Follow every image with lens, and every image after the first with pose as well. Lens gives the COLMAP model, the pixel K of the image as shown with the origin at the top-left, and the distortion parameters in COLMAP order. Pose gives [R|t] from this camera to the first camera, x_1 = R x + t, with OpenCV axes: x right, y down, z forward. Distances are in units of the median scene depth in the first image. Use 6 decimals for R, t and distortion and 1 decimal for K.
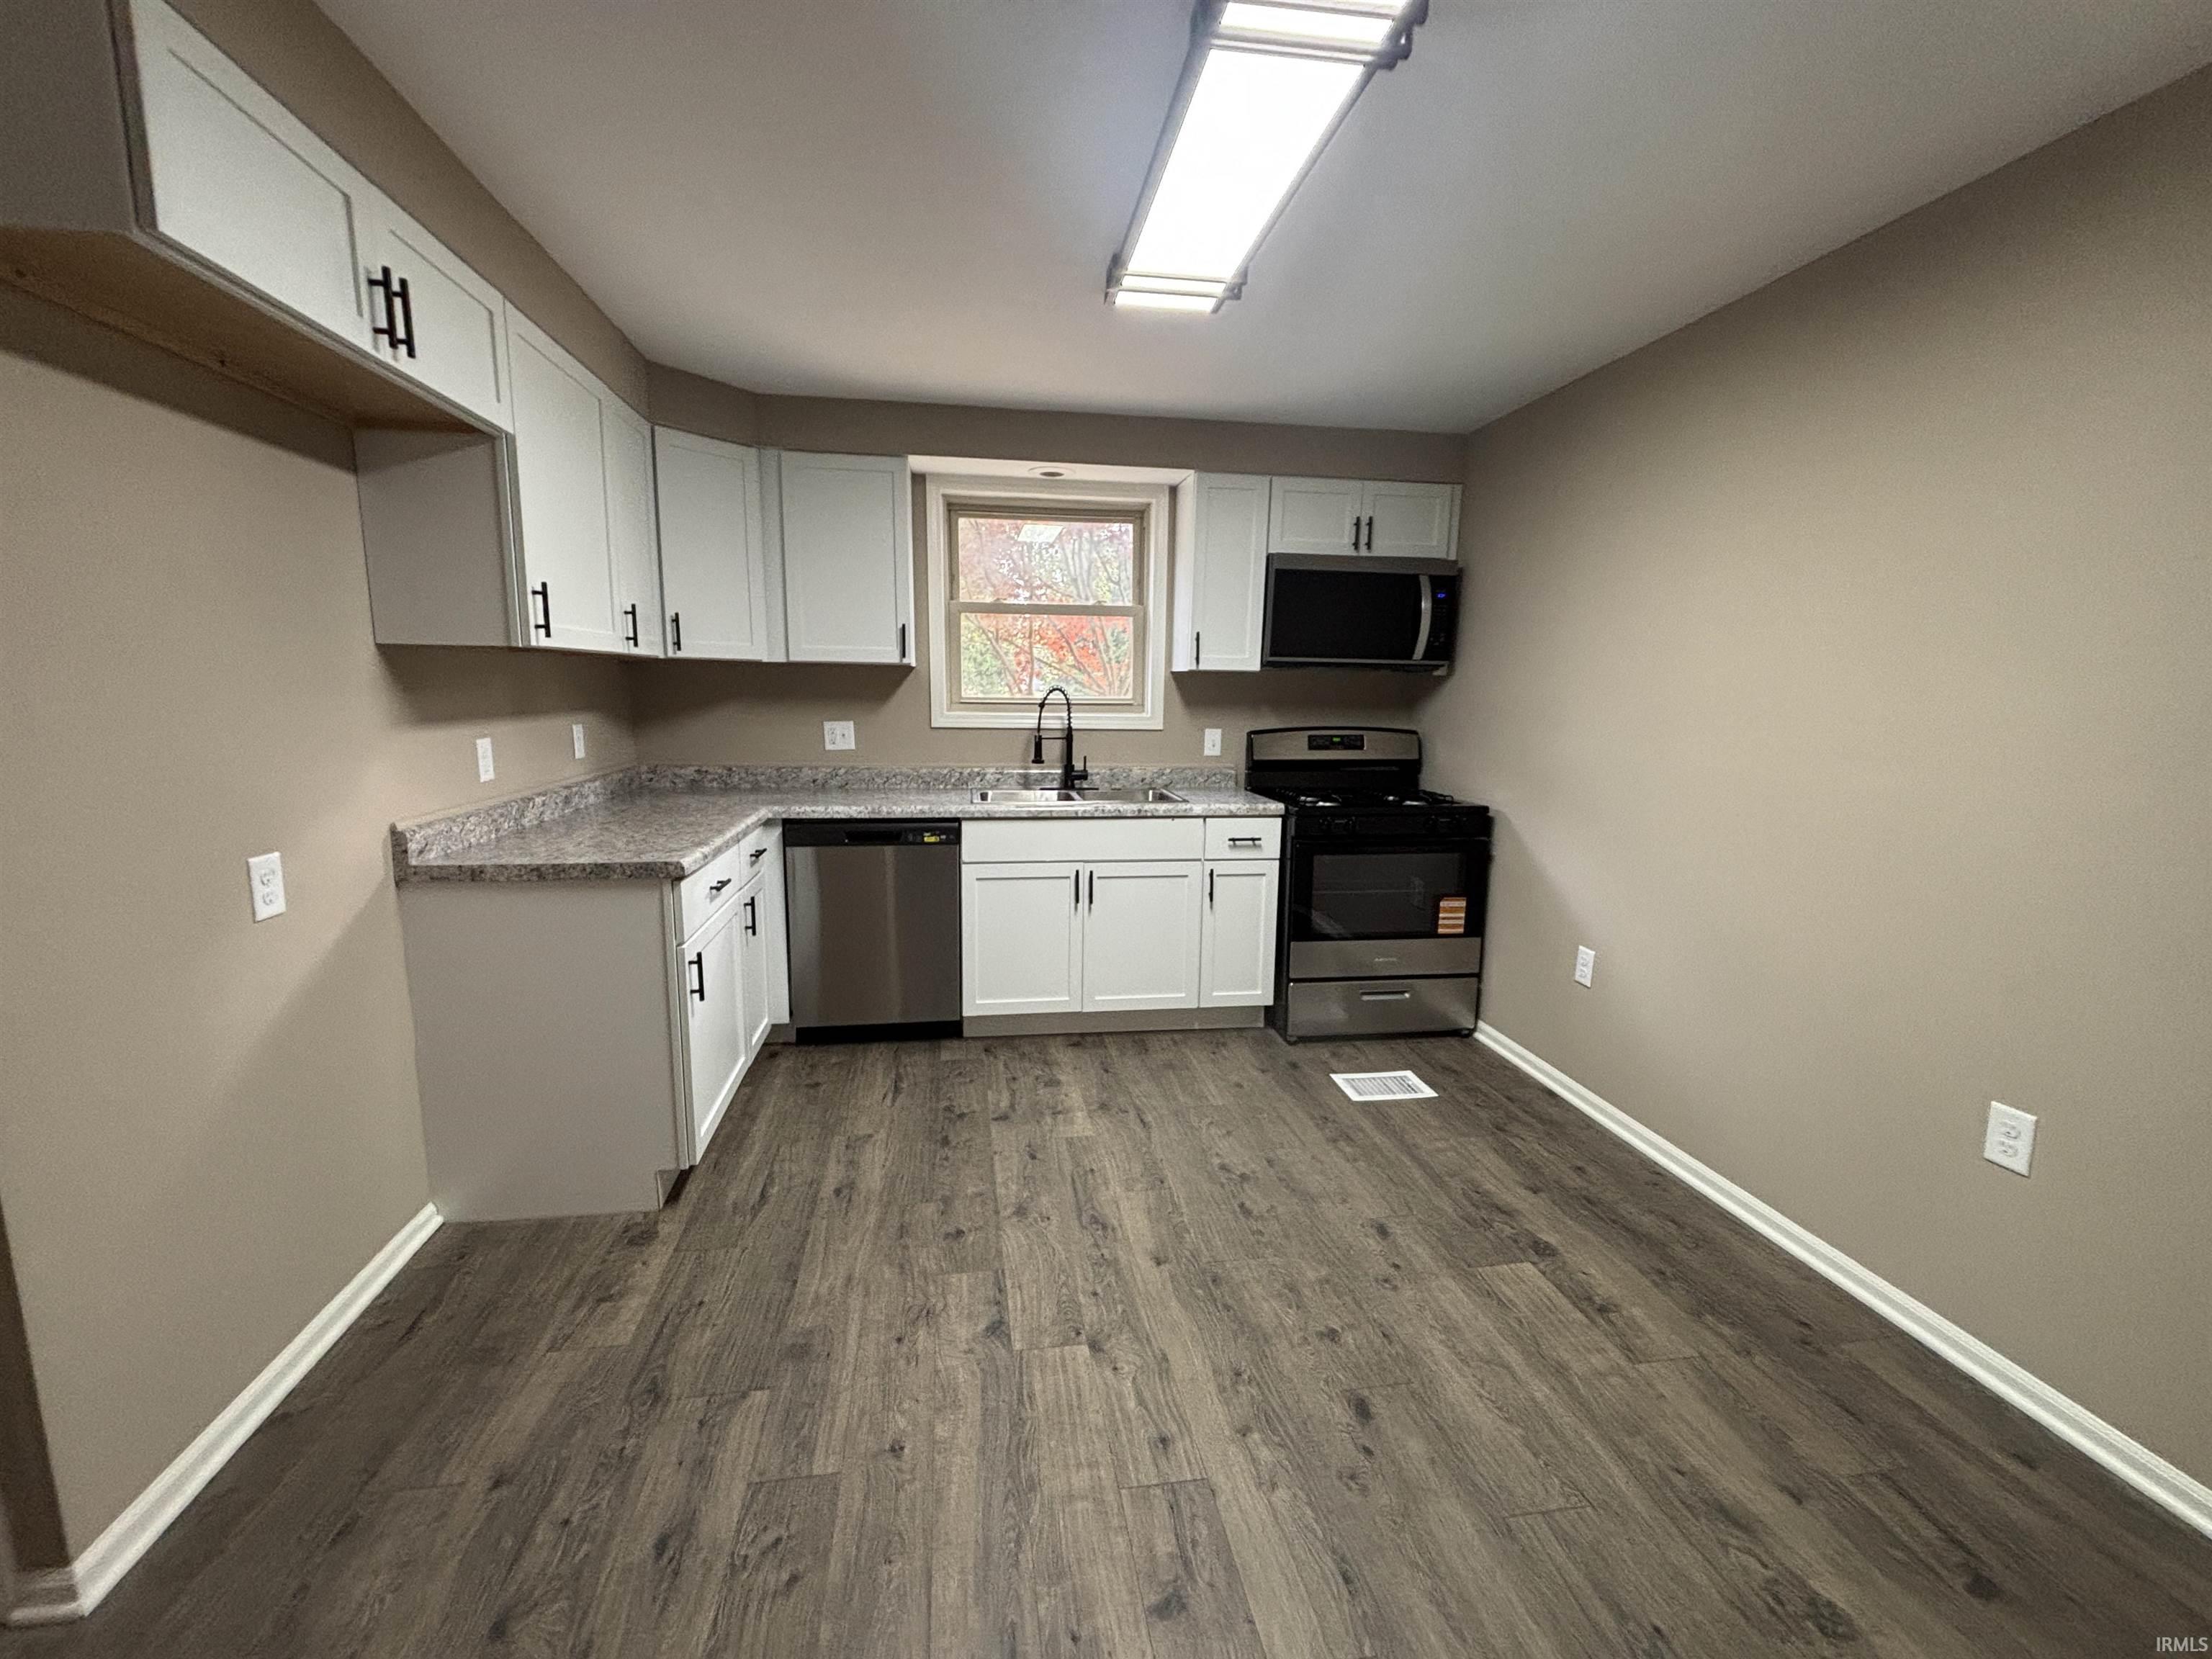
lens RADIAL K [[897.3, 0, 1086.4], [0, 897.3, 822.1], [0, 0, 1]] dist [-0.000249, -0.000399]
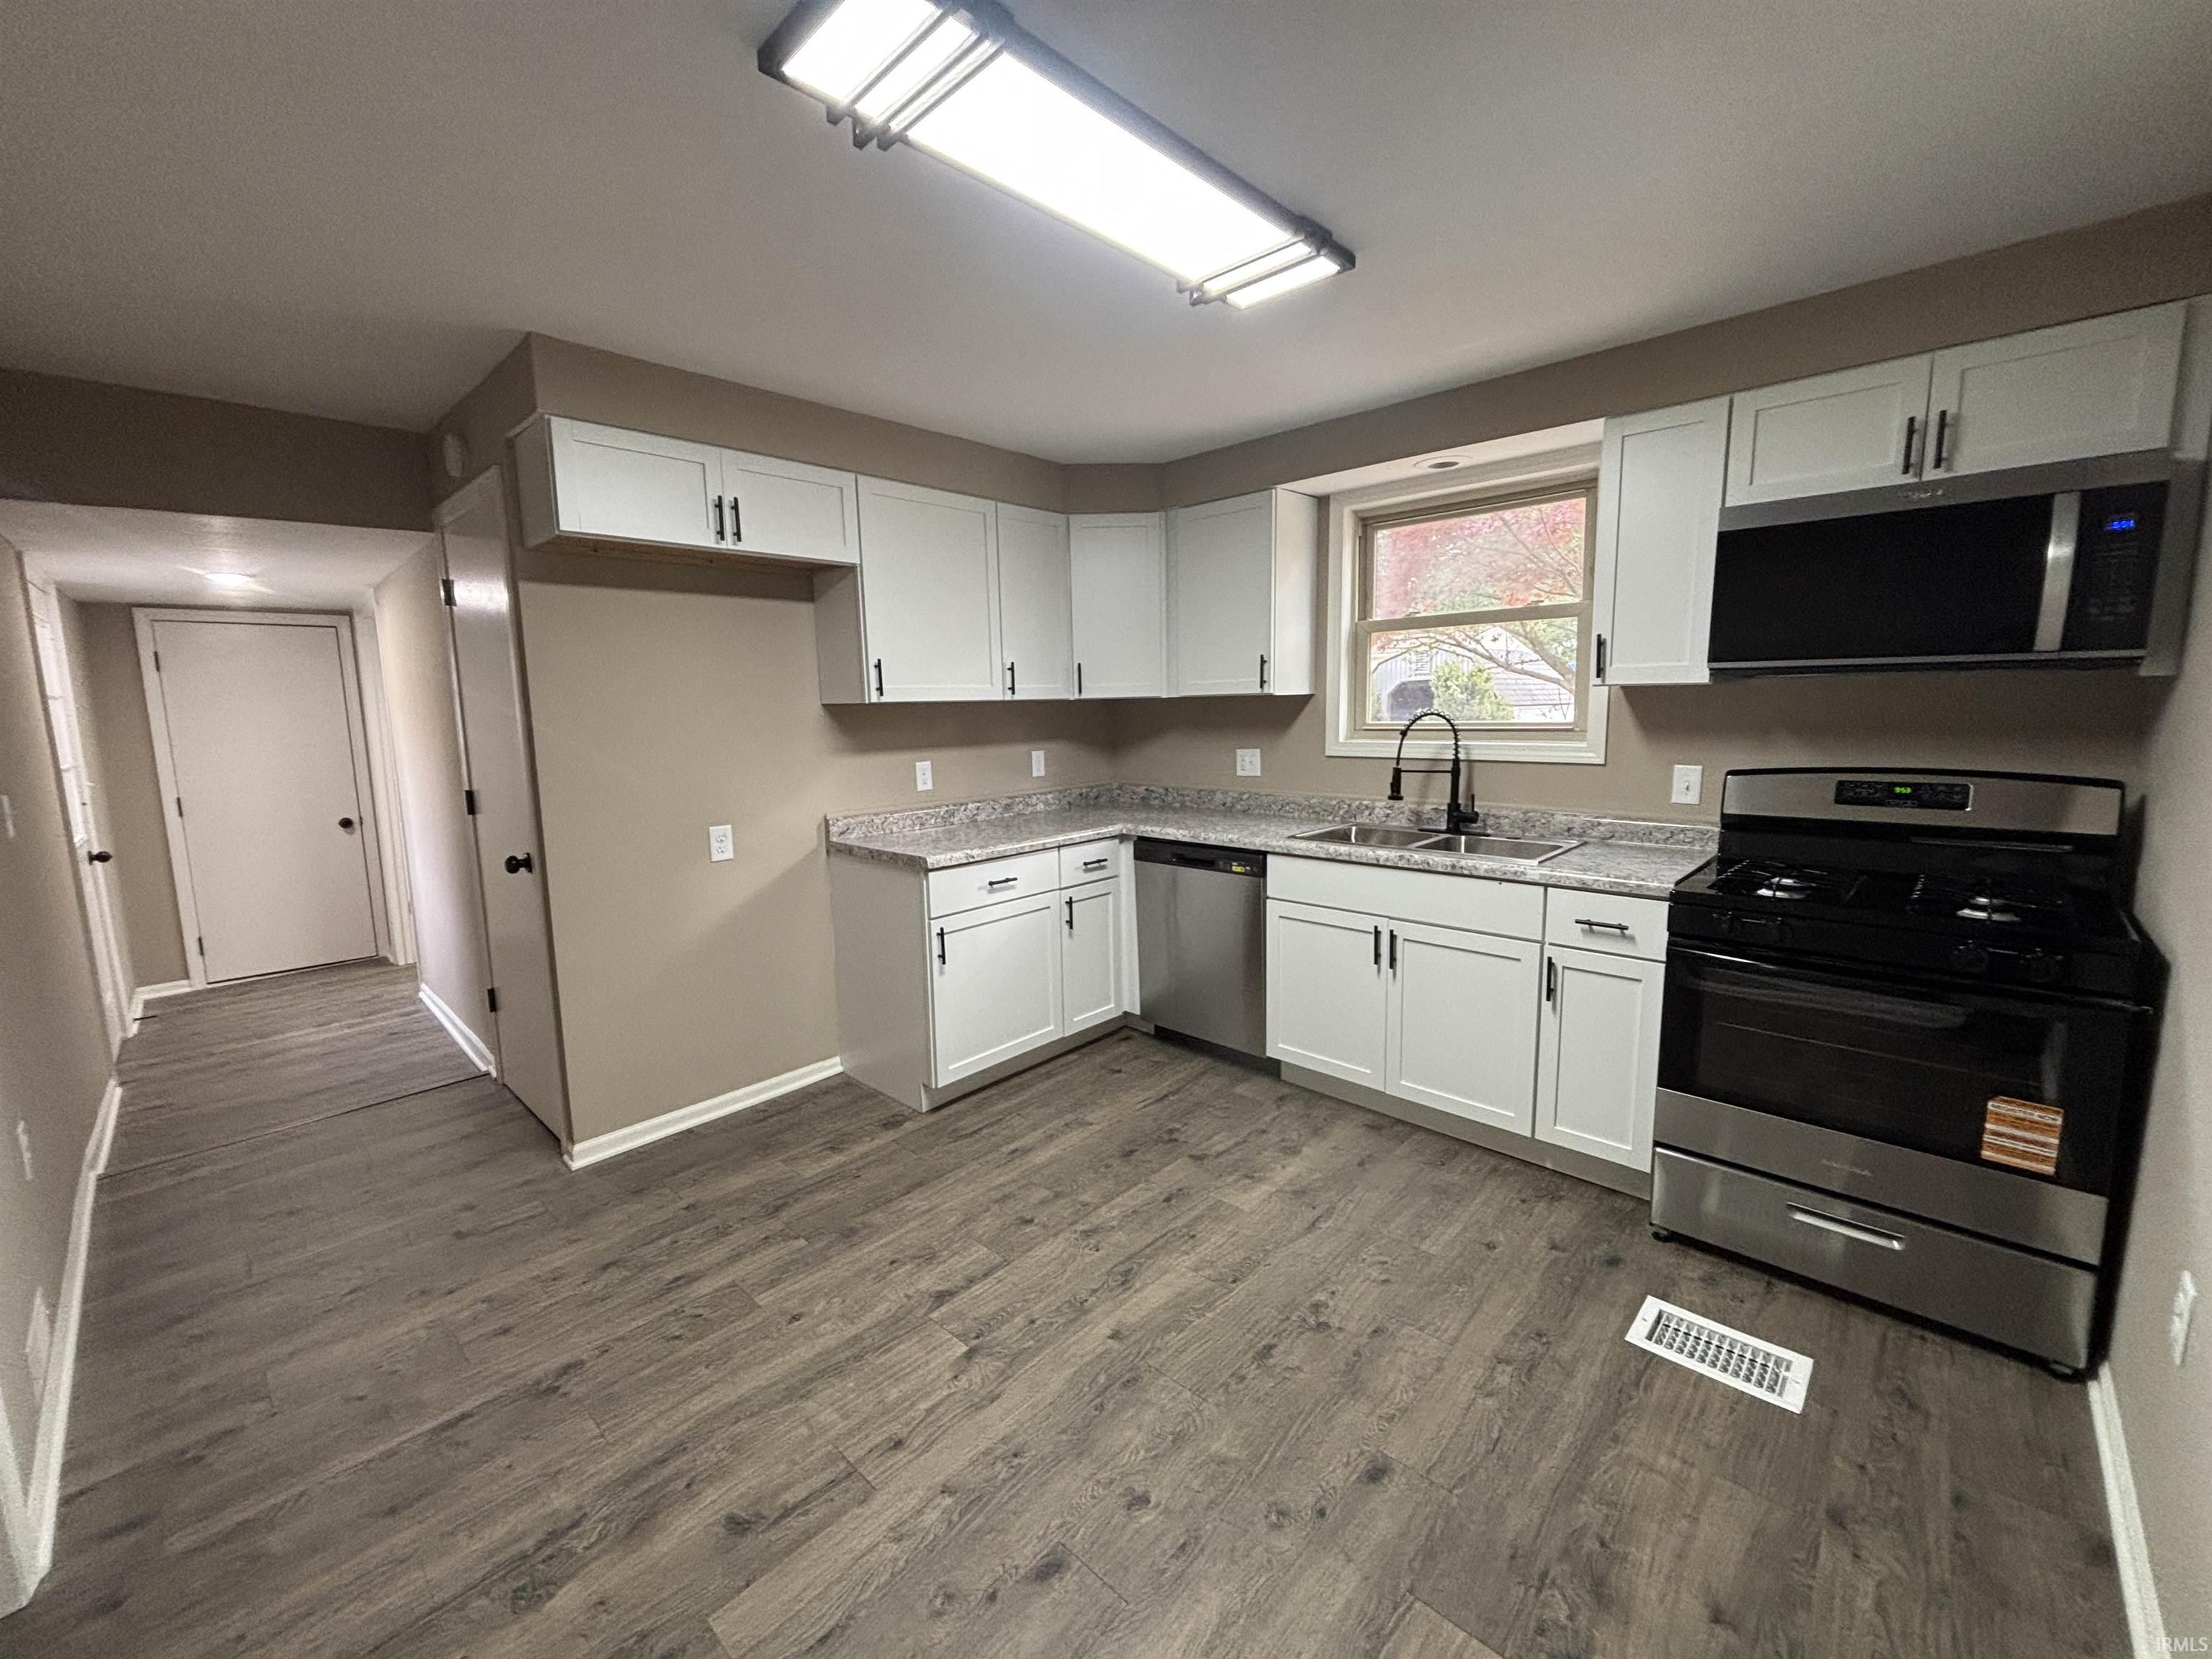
lens RADIAL K [[897.3, 0, 1086.4], [0, 897.3, 822.1], [0, 0, 1]] dist [-0.000249, -0.000399]
pose [[0.606724, 0.079030, -0.790974, 0.562942], [-0.089595, 0.995504, 0.030741, -0.054137], [0.789847, 0.052216, 0.611077, 0.273691]]
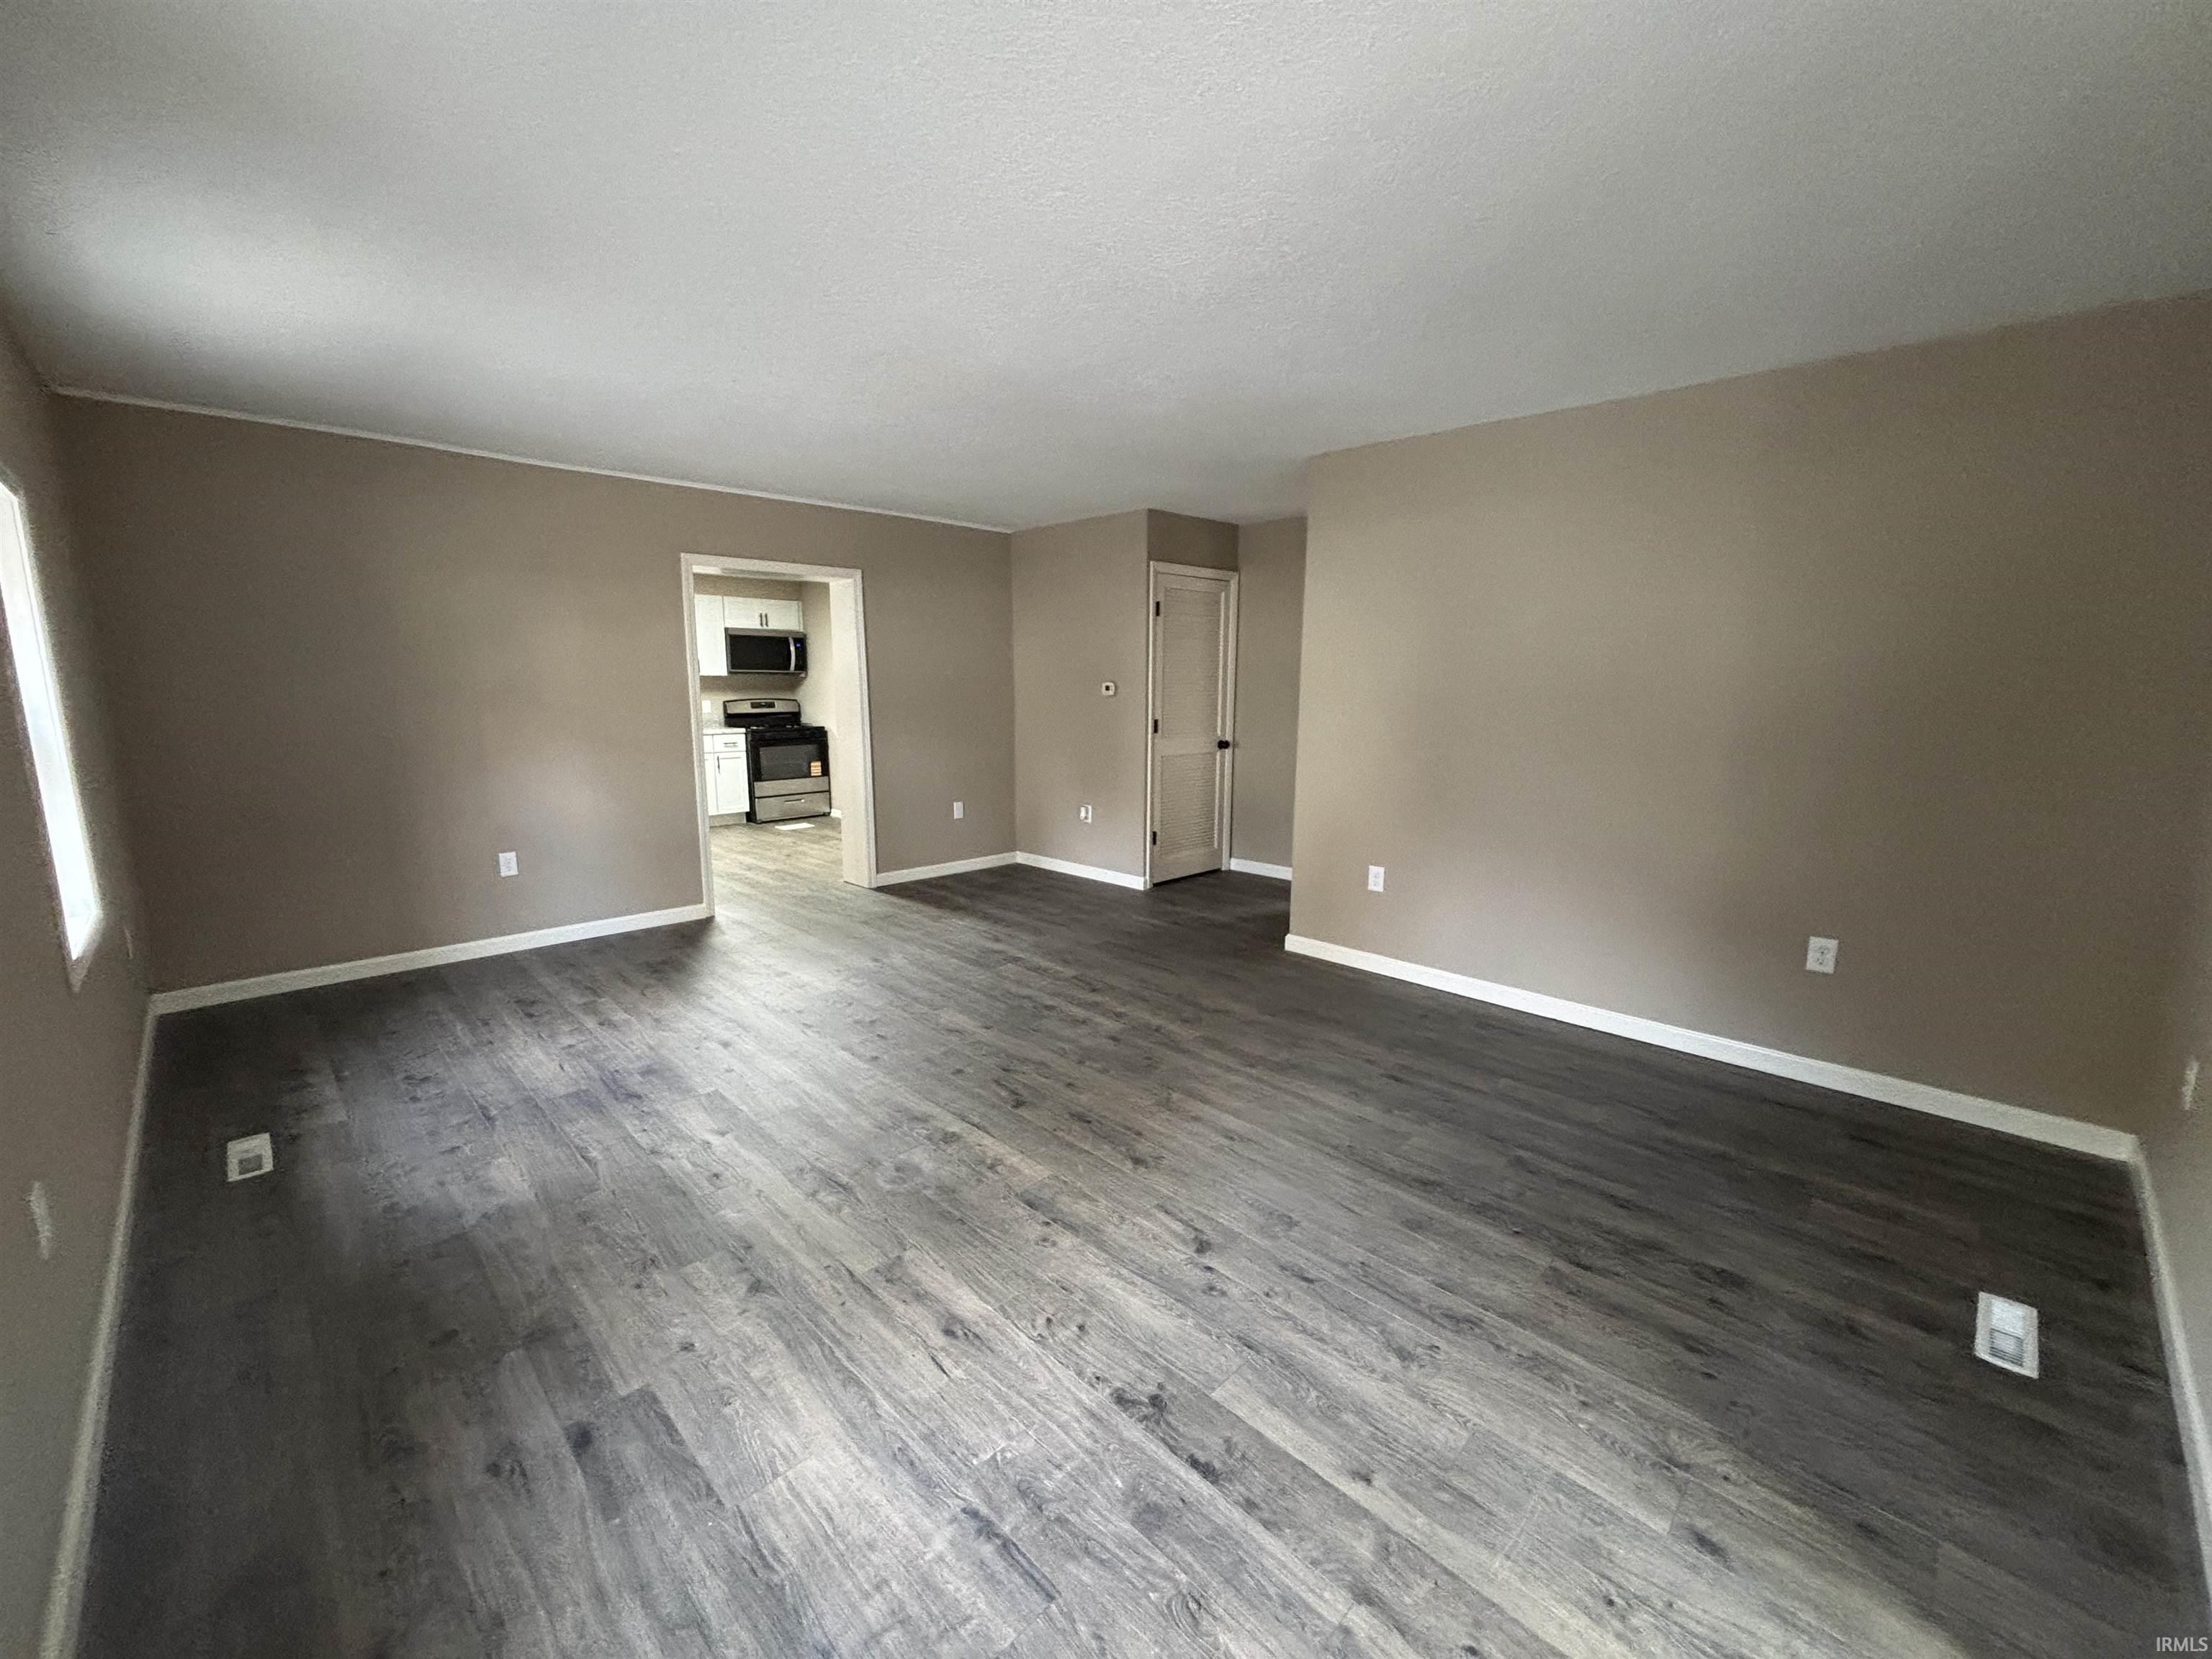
lens RADIAL K [[897.3, 0, 1086.4], [0, 897.3, 822.1], [0, 0, 1]] dist [-0.000249, -0.000399]
pose [[0.813736, -0.110000, 0.570731, -0.548351], [0.101225, 0.993743, 0.047205, 0.255942], [-0.572352, 0.019360, 0.819779, -1.892575]]
